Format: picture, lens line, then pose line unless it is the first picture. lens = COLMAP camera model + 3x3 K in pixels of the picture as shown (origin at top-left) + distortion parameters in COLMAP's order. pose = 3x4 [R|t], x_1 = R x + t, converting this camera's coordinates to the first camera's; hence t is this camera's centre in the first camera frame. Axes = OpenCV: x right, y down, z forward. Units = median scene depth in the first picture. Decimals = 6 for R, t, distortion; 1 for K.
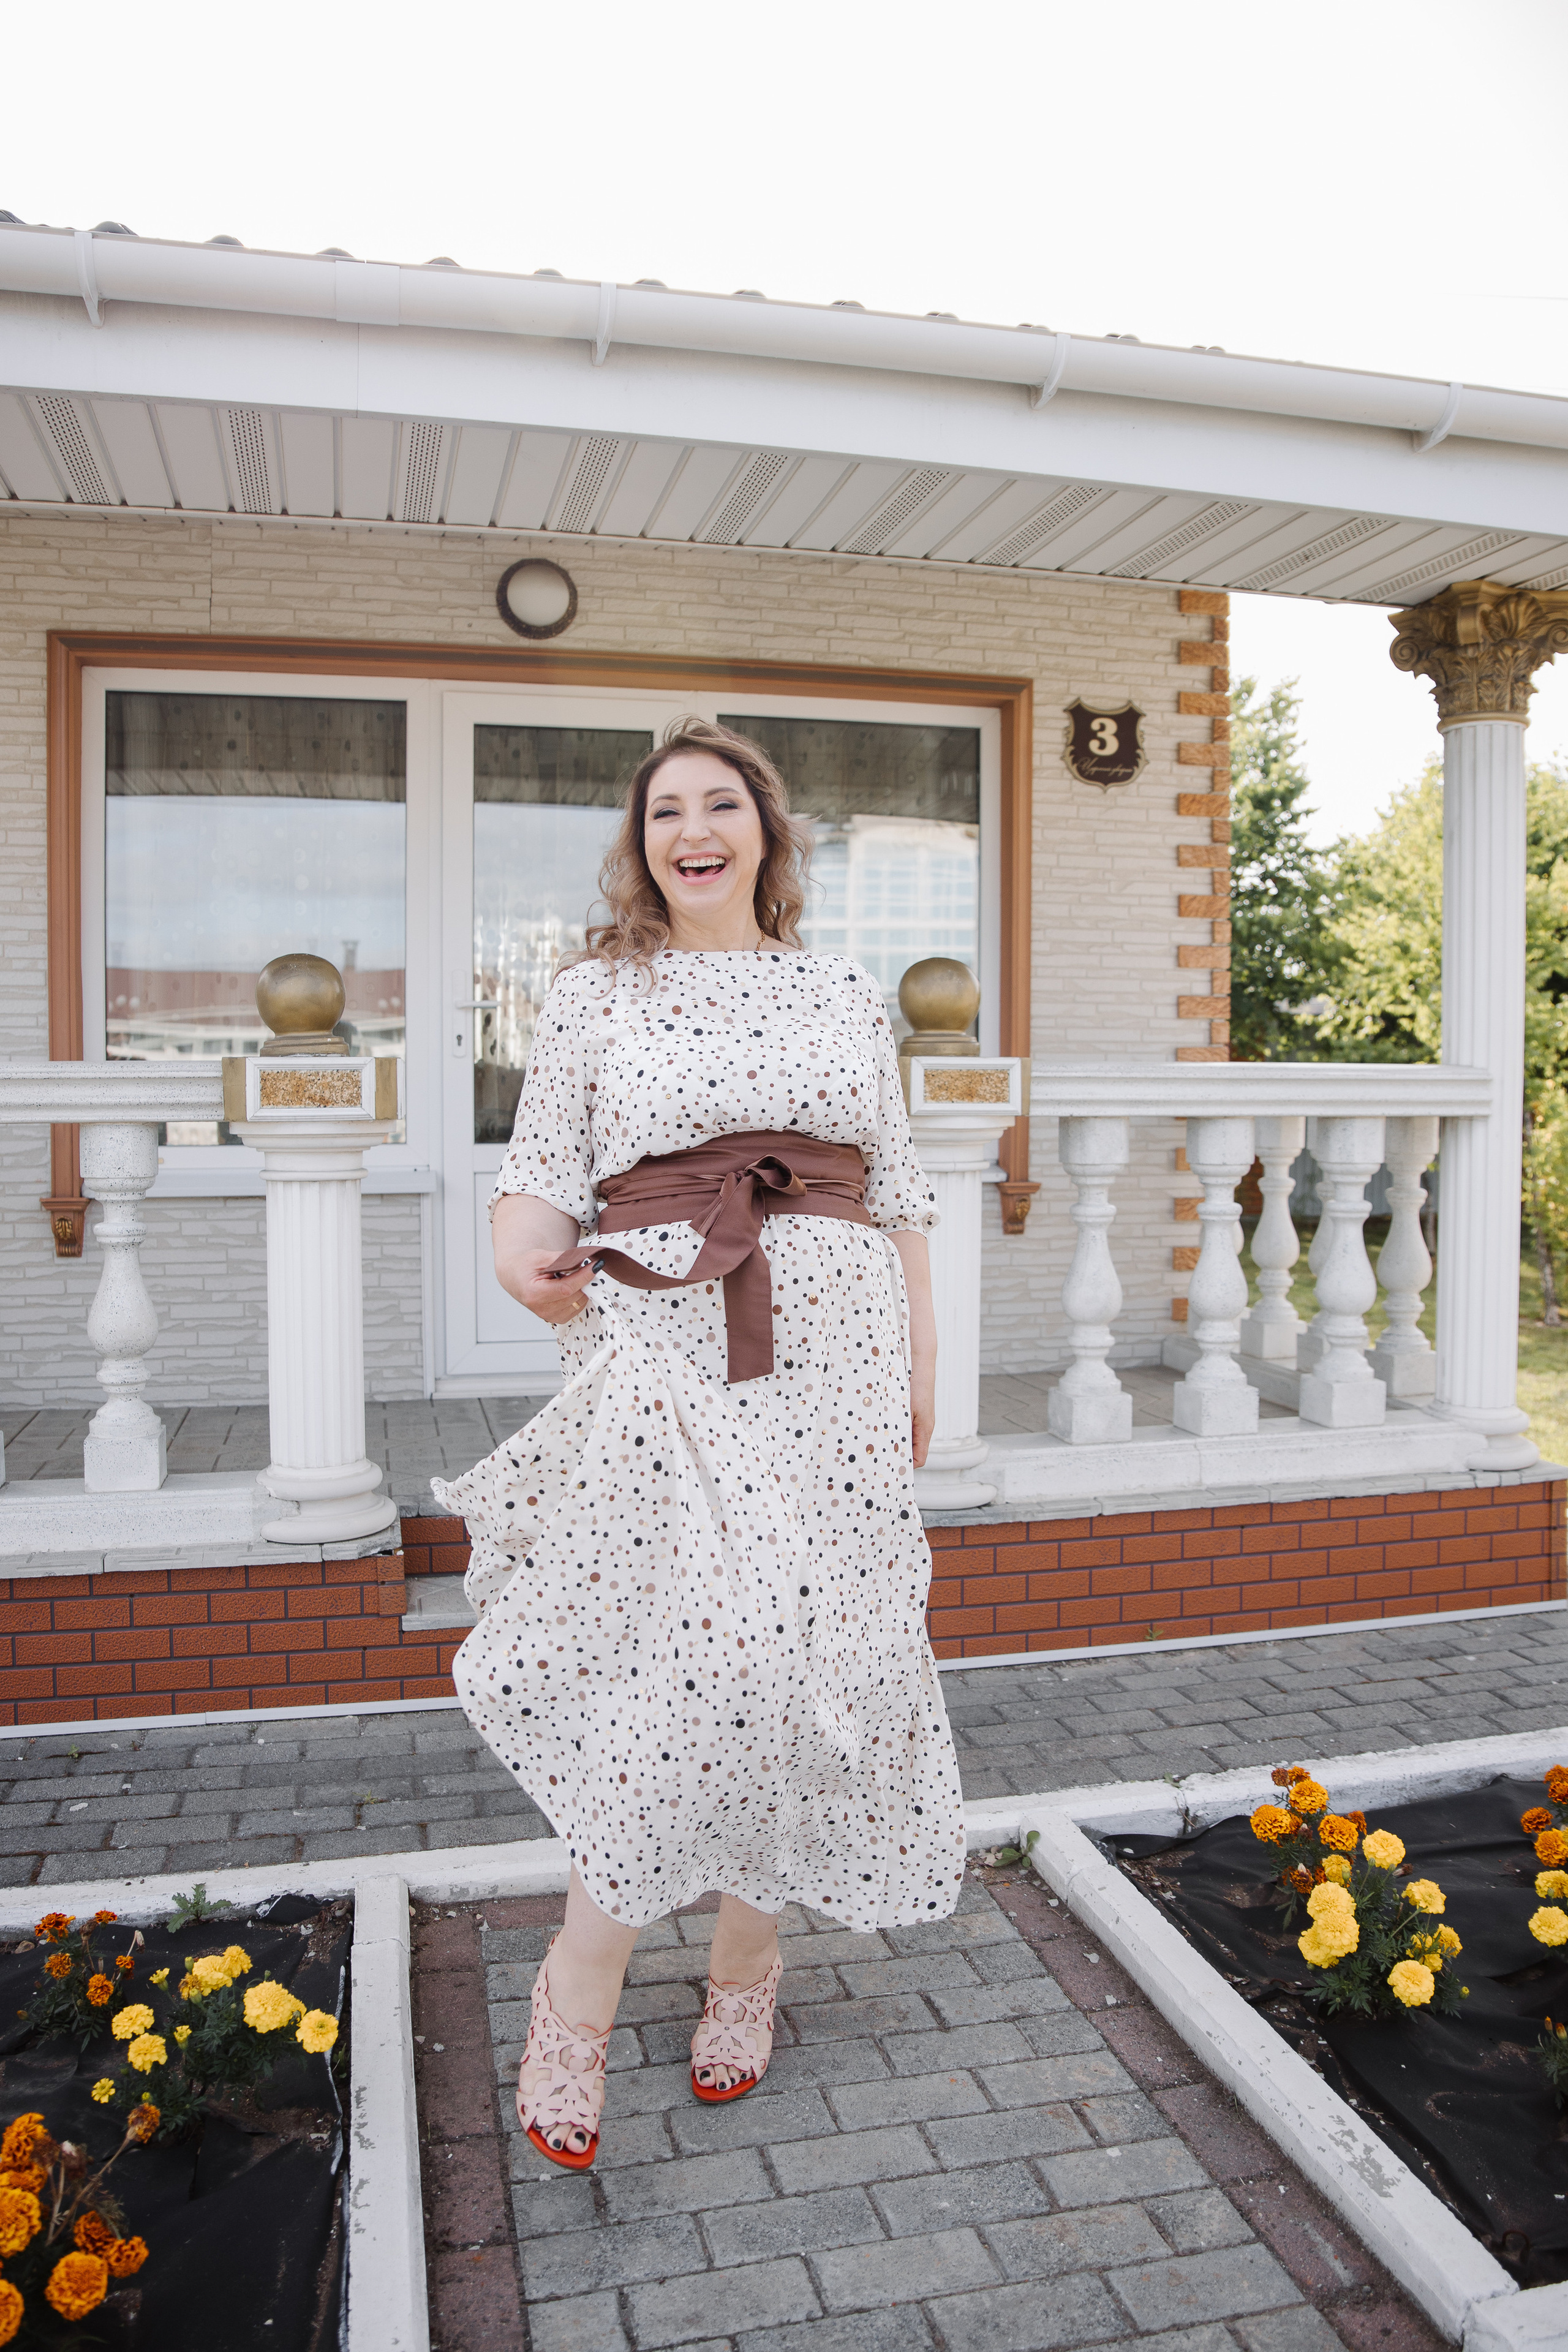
lens RADIAL K [[1690.6, 0, 778.6], [0, 1690.6, 1177.4], [0, 0, 1]] dist [-0.121563, 0.078284]
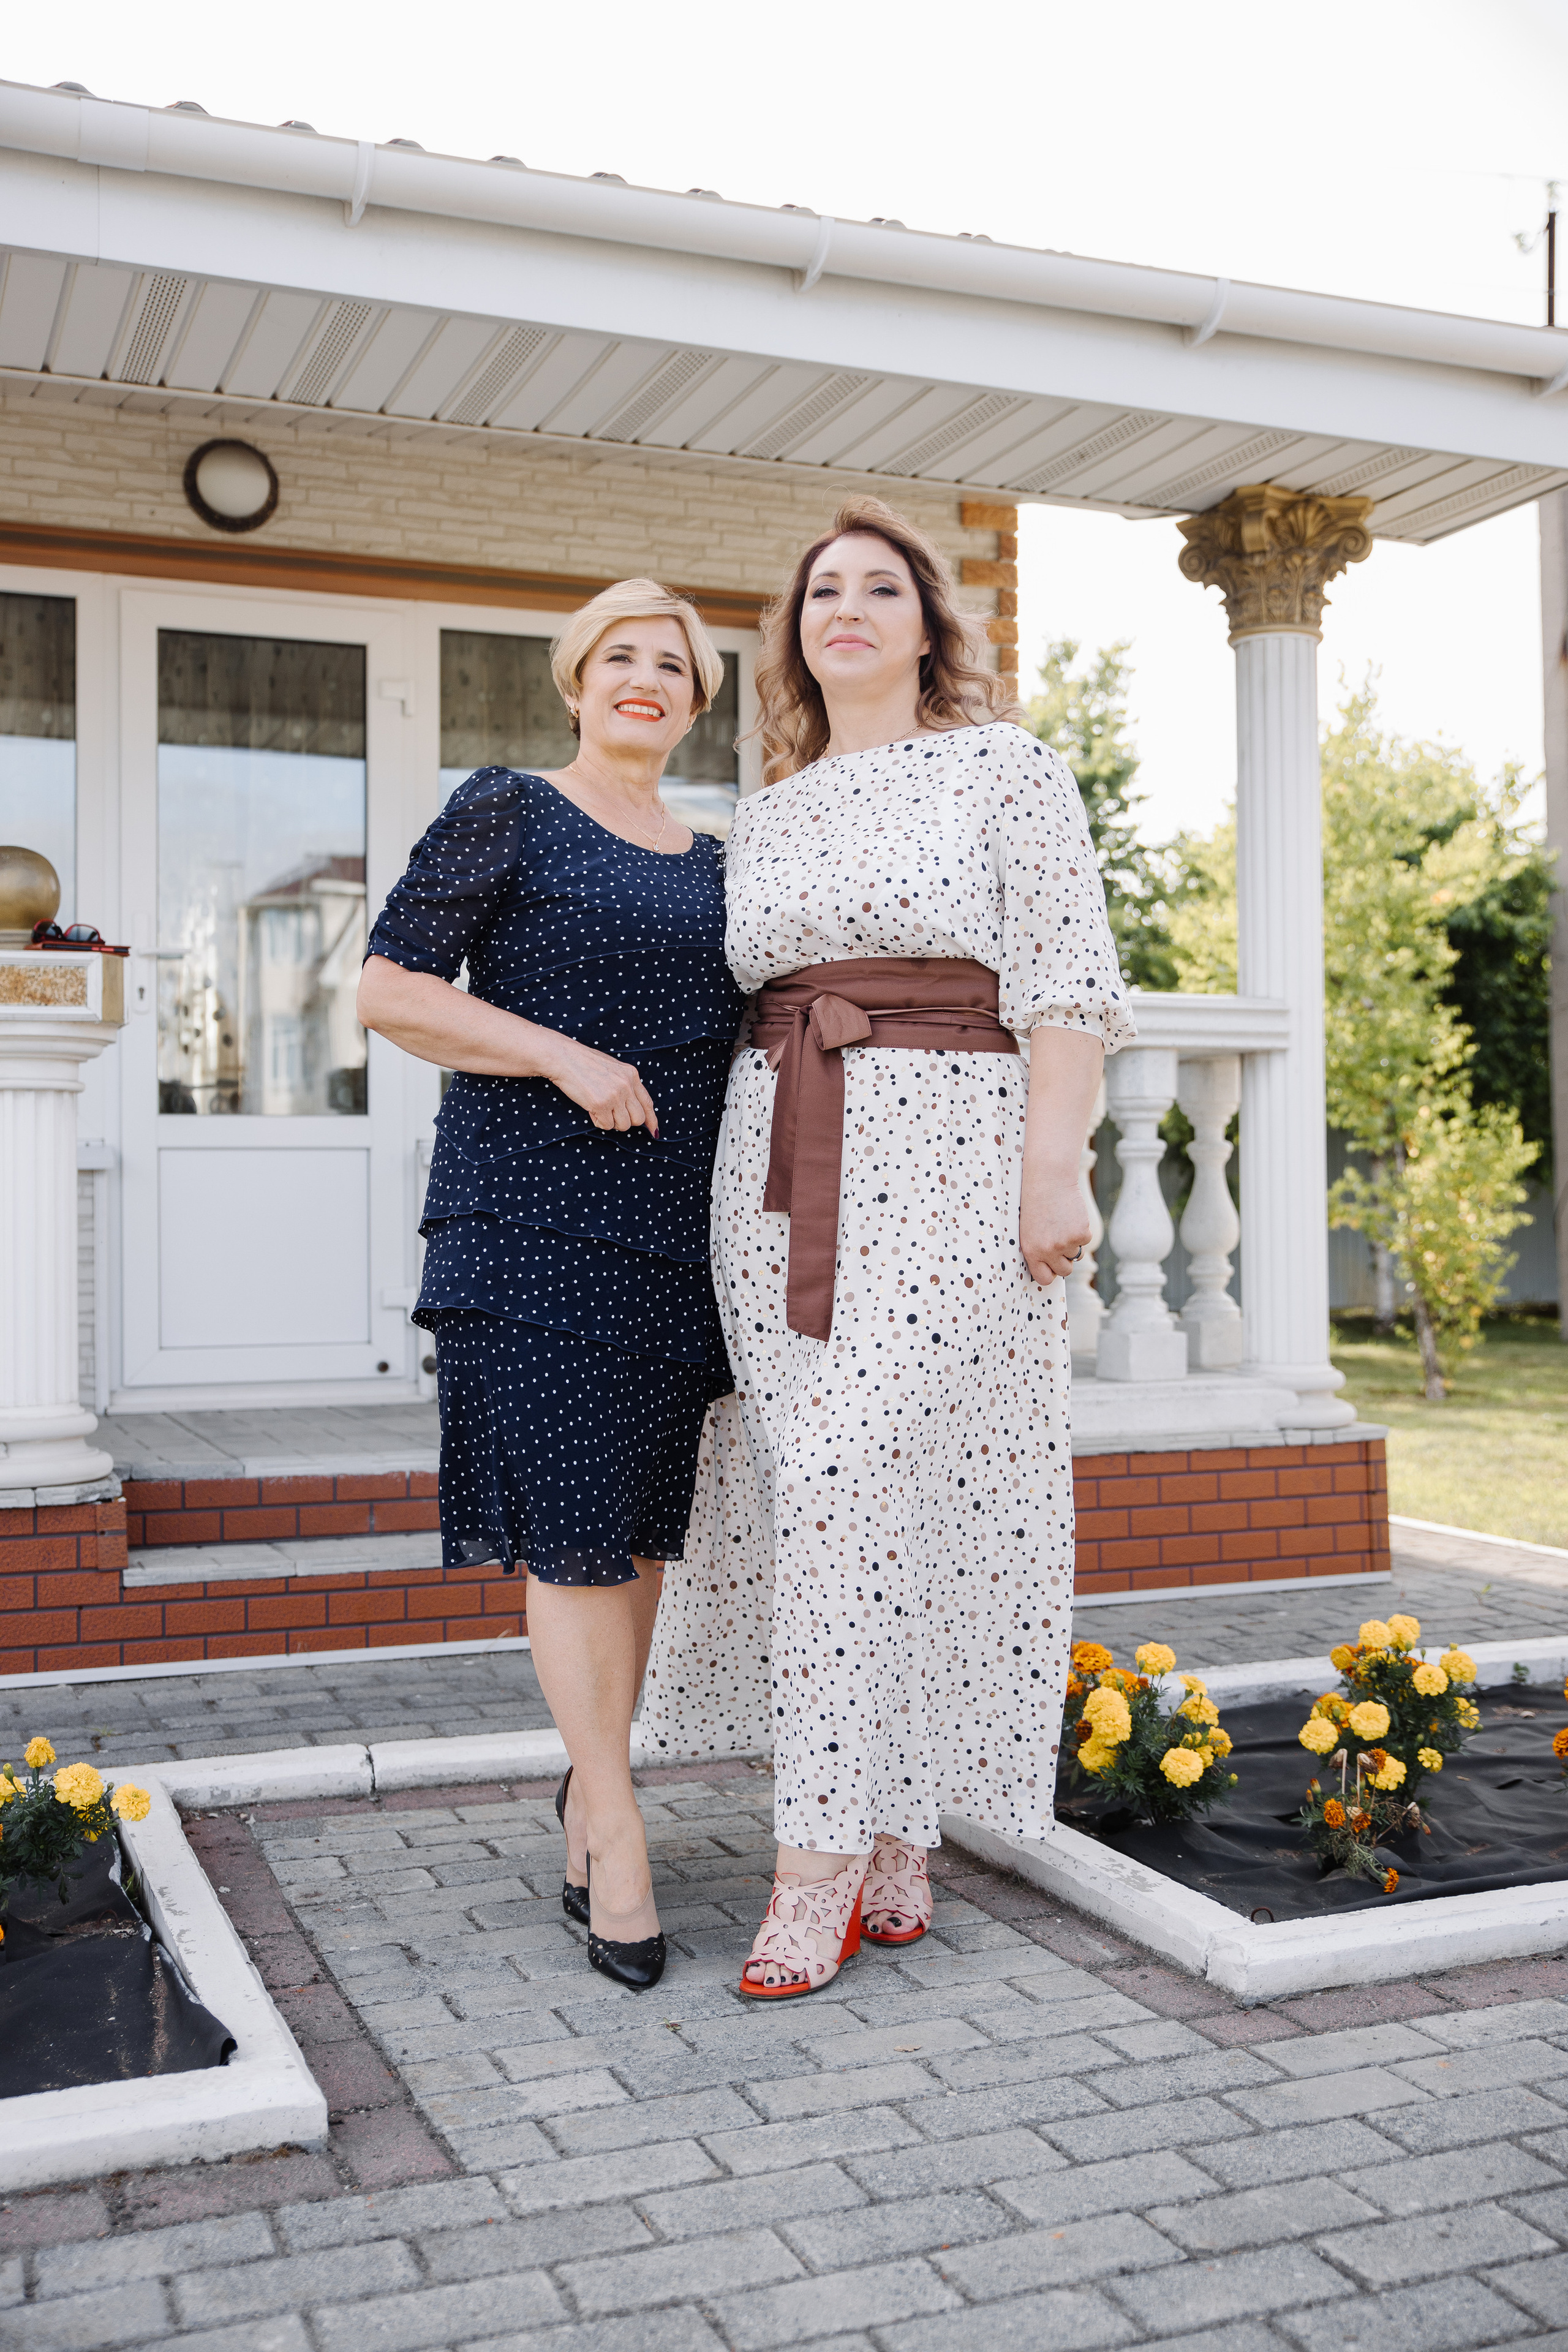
lens RADIAL K [[2348.8, 0, 770.7], [0, 2348.8, 1187.5], [0, 0, 1]] dist [0.002084, 0.000000]
pose [[0.990728, -0.005852, 0.135735, -0.041962], [0.014943, 0.997704, -0.066059, 0.122052], [-0.135037, 0.067475, 0.988540, -0.266725]]
